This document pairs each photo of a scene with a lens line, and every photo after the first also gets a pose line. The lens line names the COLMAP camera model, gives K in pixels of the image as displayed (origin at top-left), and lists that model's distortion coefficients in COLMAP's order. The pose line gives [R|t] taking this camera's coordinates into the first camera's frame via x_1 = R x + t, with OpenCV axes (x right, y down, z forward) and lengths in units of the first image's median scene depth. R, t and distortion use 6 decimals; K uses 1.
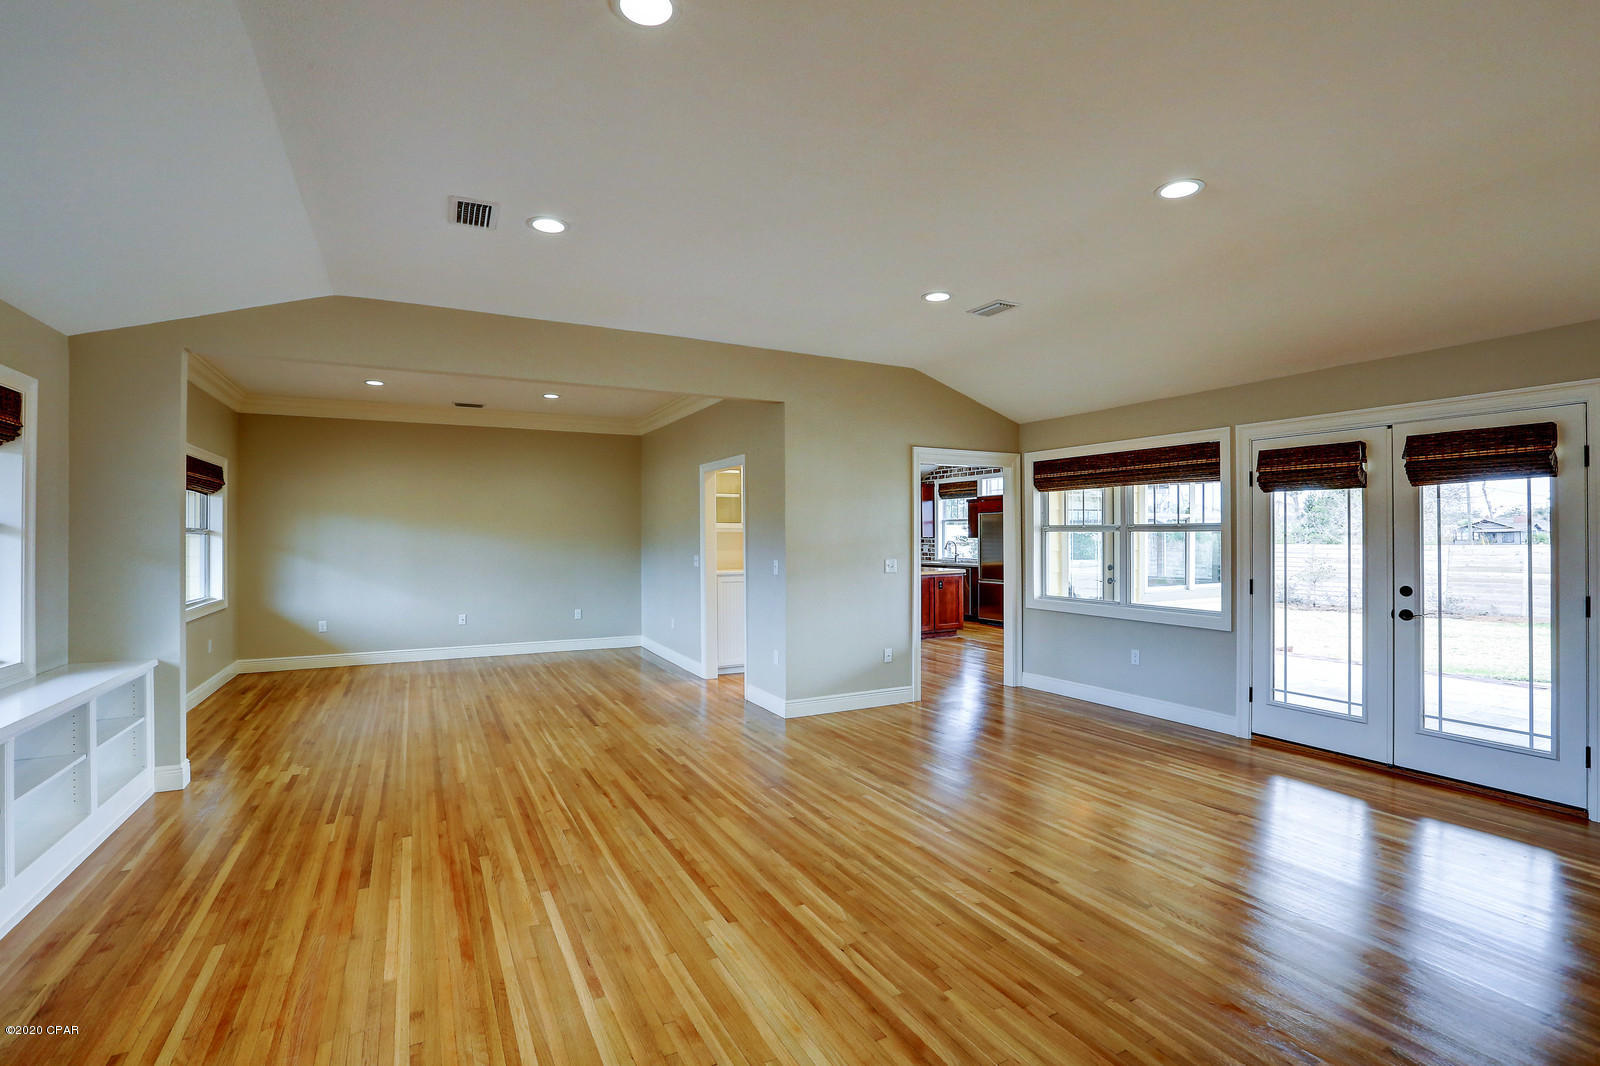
lens RADIAL K [[728.9, 0, 793.1], [0, 728.9, 531.8], [0, 0, 1]] dist [-0.055716, 0.018801]
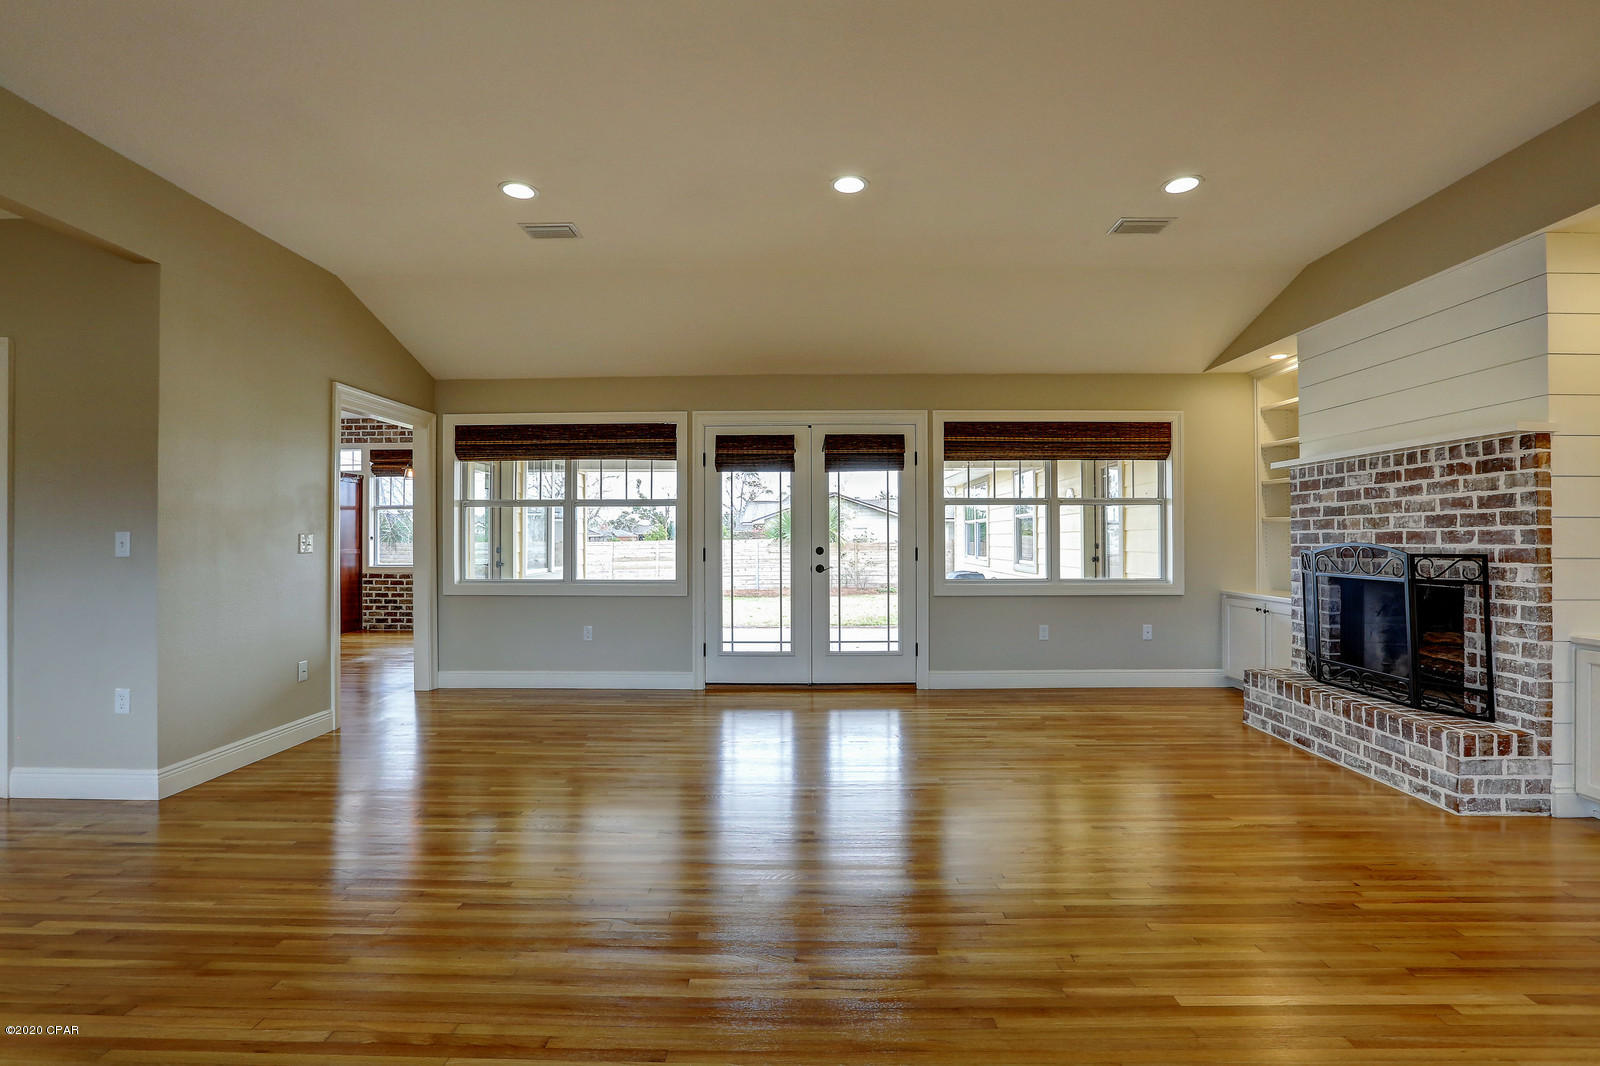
lens RADIAL K [[728.9, 0, 793.1], [0, 728.9, 531.8], [0, 0, 1]] dist [-0.055716, 0.018801]
pose [[0.479153, 0.008914, 0.877686, -0.320757], [-0.001474, 0.999955, -0.009352, 0.053684], [-0.877730, 0.003187, 0.479144, 0.336821]]
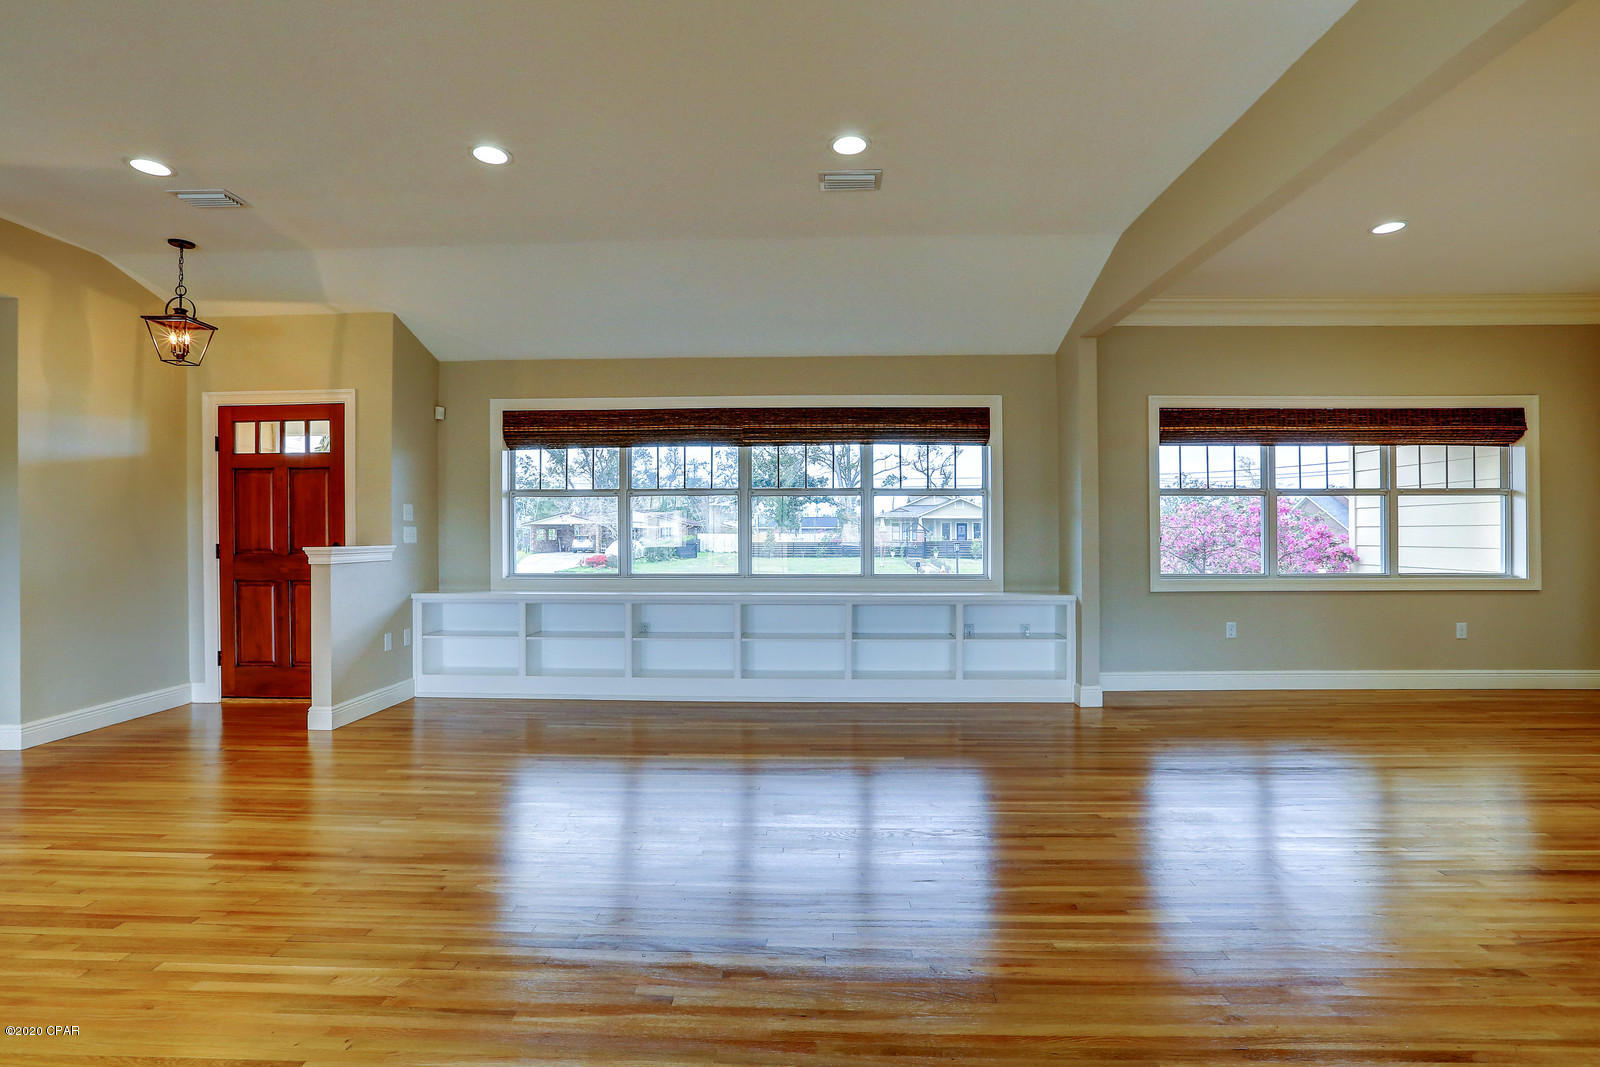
lens RADIAL K [[728.9, 0, 793.1], [0, 728.9, 532.3], [0, 0, 1]] dist [-0.055716, 0.018801]
pose [[-0.485442, 0.002573, -0.874265, 0.368272], [0.009197, 0.999955, -0.002163, 0.057919], [0.874220, -0.009091, -0.485444, 0.996106]]
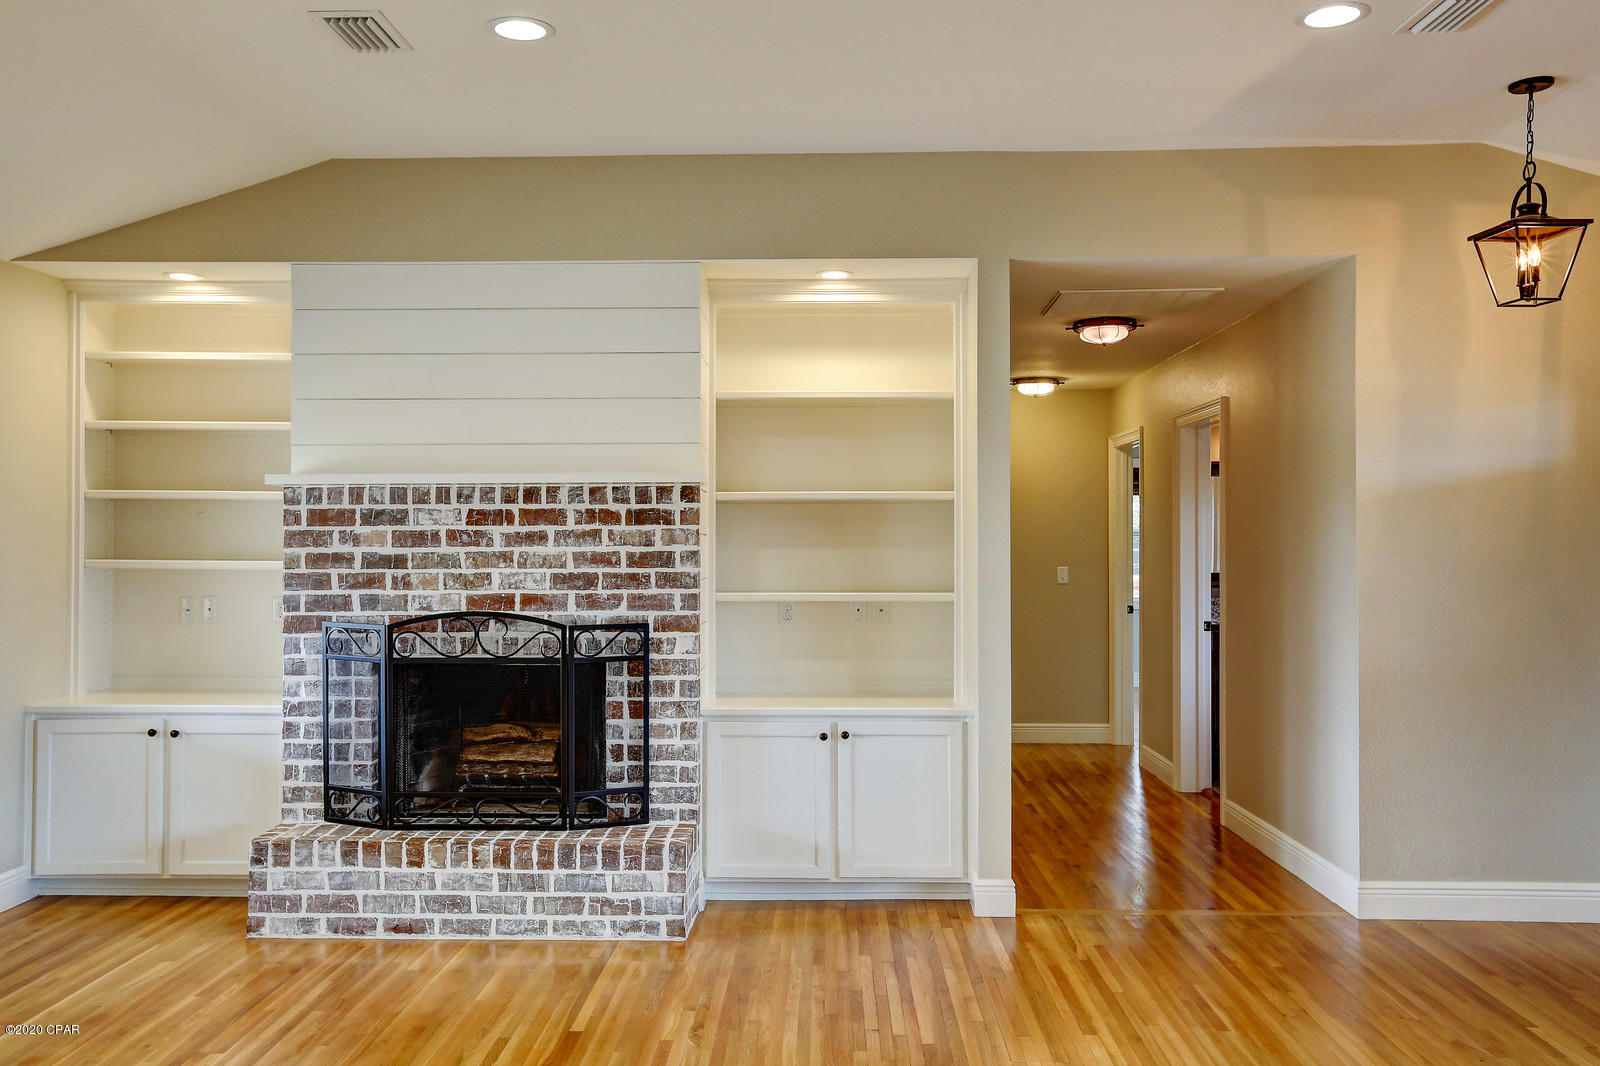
lens RADIAL K [[1363.4, 0, 800.0], [0, 1363.4, 533.0], [0, 0, 1]] dist [-0.015345, 0.110526]
pose [[-0.877341, 0.005598, 0.479836, -0.042116], [-0.000181, 0.999928, -0.011996, 0.008908], [-0.479868, -0.010612, -0.877276, 0.975257]]
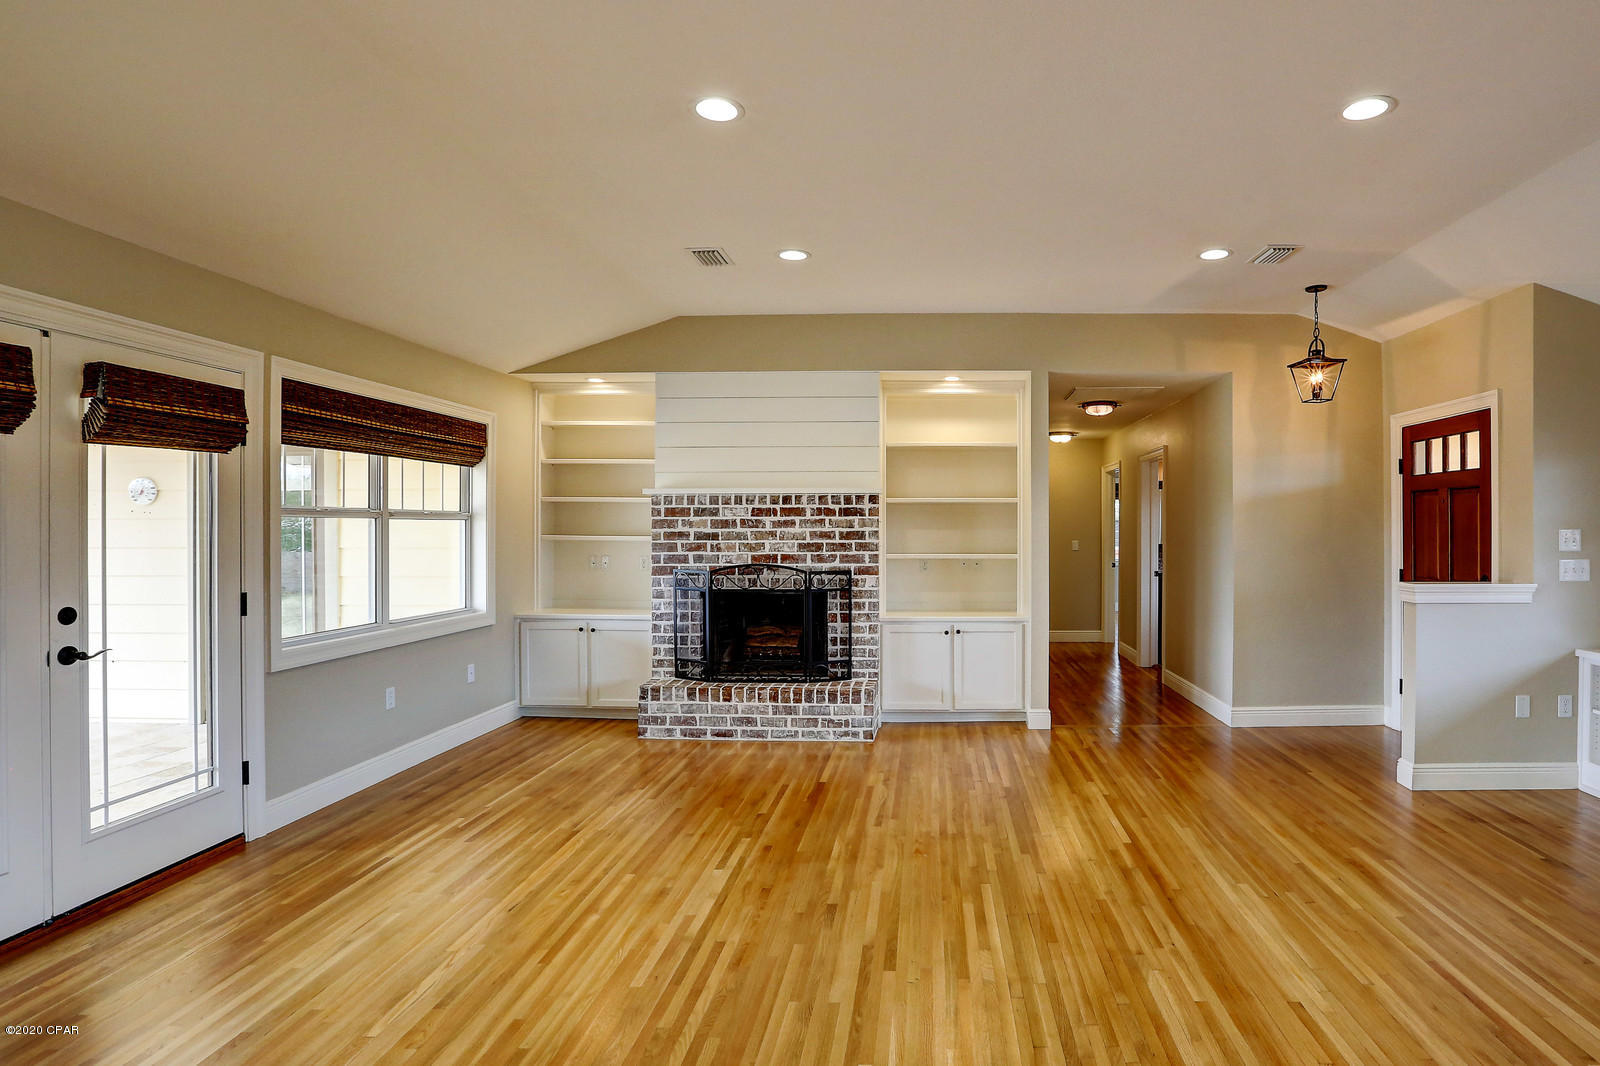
lens RADIAL K [[836.3, 0, 932.0], [0, 836.3, 531.5], [0, 0, 1]] dist [-0.082558, 0.032828]
pose [[-0.888072, -0.001138, 0.459704, -0.077541], [-0.000874, 0.999999, 0.000786, 0.010351], [-0.459704, 0.000296, -0.888072, 1.105242]]
